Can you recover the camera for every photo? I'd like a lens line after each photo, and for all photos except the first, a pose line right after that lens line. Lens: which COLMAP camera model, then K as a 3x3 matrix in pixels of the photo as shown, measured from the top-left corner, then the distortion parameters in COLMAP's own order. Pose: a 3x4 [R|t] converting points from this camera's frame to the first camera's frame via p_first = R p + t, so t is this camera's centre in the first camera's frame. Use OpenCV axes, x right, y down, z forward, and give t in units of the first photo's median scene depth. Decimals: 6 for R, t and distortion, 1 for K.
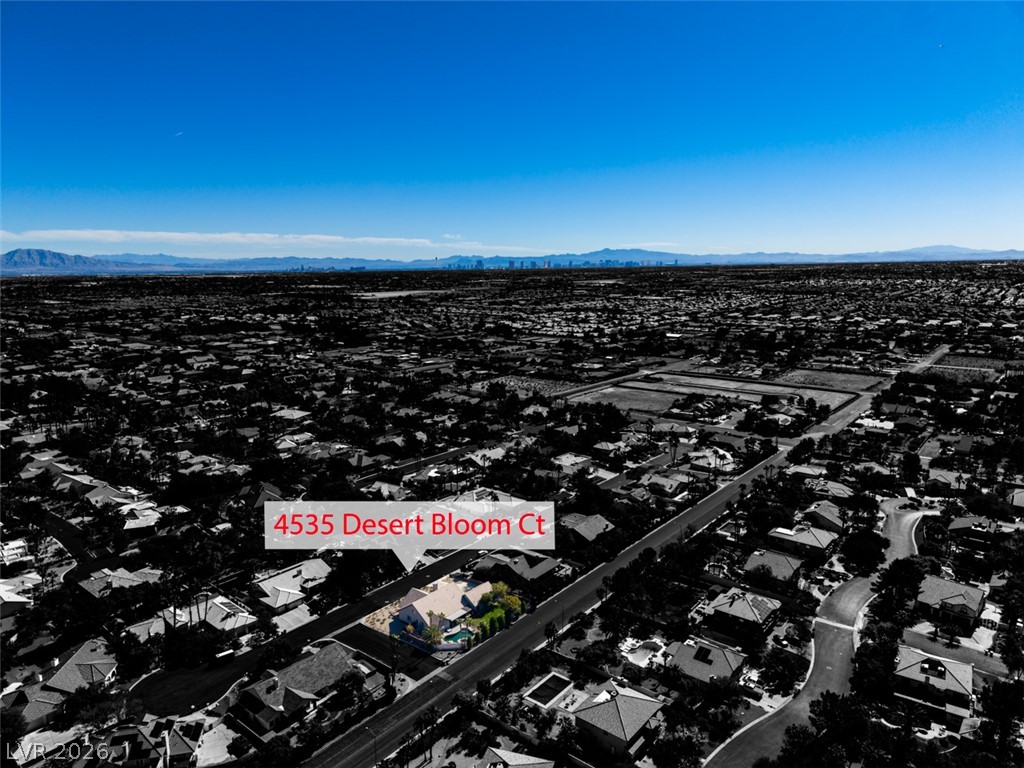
lens RADIAL K [[684.7, 0, 512.0], [0, 684.7, 384.0], [0, 0, 1]] dist [0.027400, -0.028262]
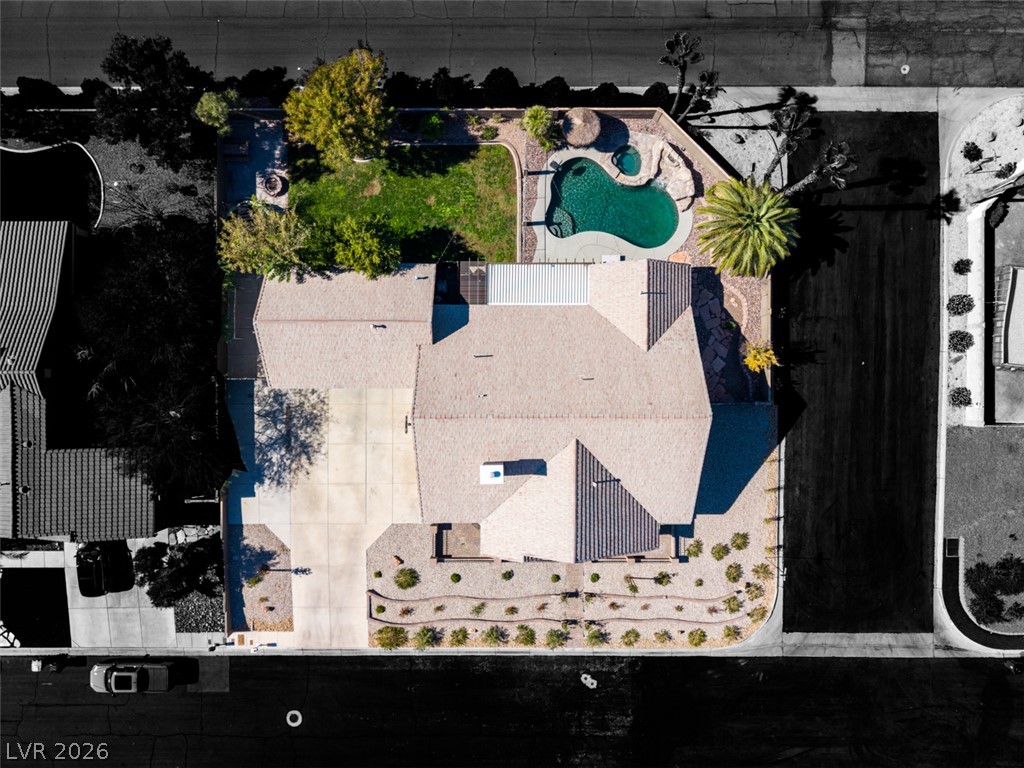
lens RADIAL K [[684.7, 0, 512.0], [0, 684.7, 384.0], [0, 0, 1]] dist [0.027400, -0.028262]
pose [[-0.630731, -0.775933, 0.010305, -0.100918], [0.144370, -0.104285, 0.984013, 0.113626], [-0.762453, 0.622136, 0.177798, 0.974639]]
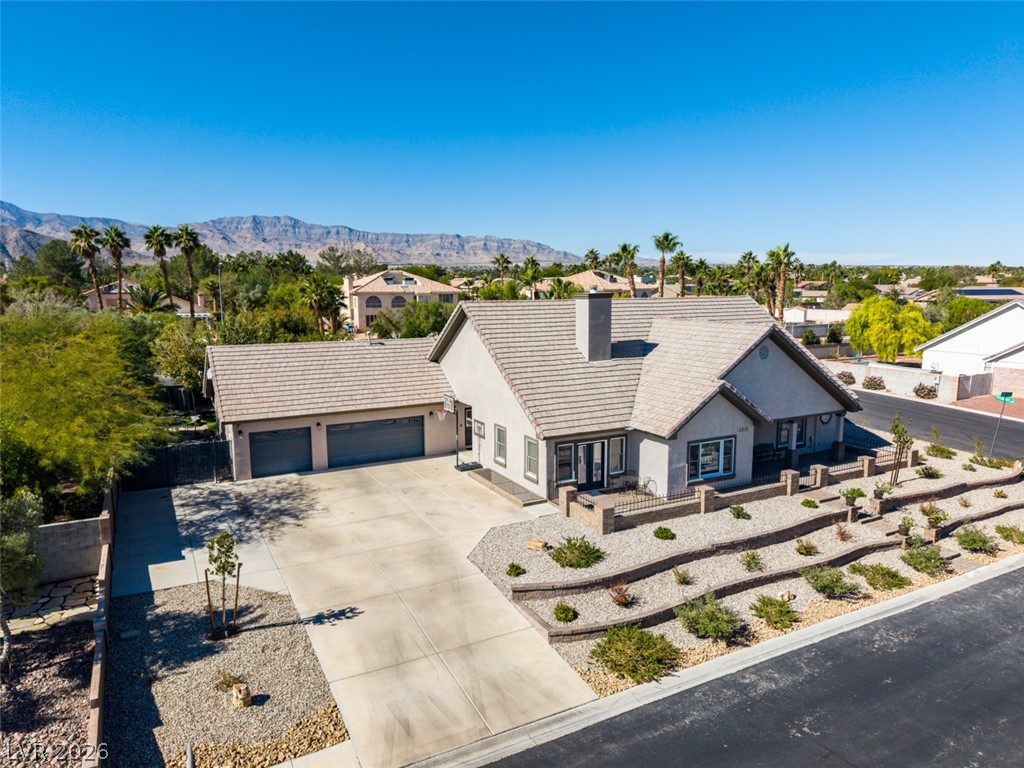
lens RADIAL K [[684.1, 0, 512.0], [0, 684.1, 384.0], [0, 0, 1]] dist [0.043180, -0.054648]
pose [[-0.922816, -0.046779, 0.382390, -0.154781], [0.078242, 0.949154, 0.304933, 0.271193], [-0.377212, 0.311316, -0.872235, 1.165127]]
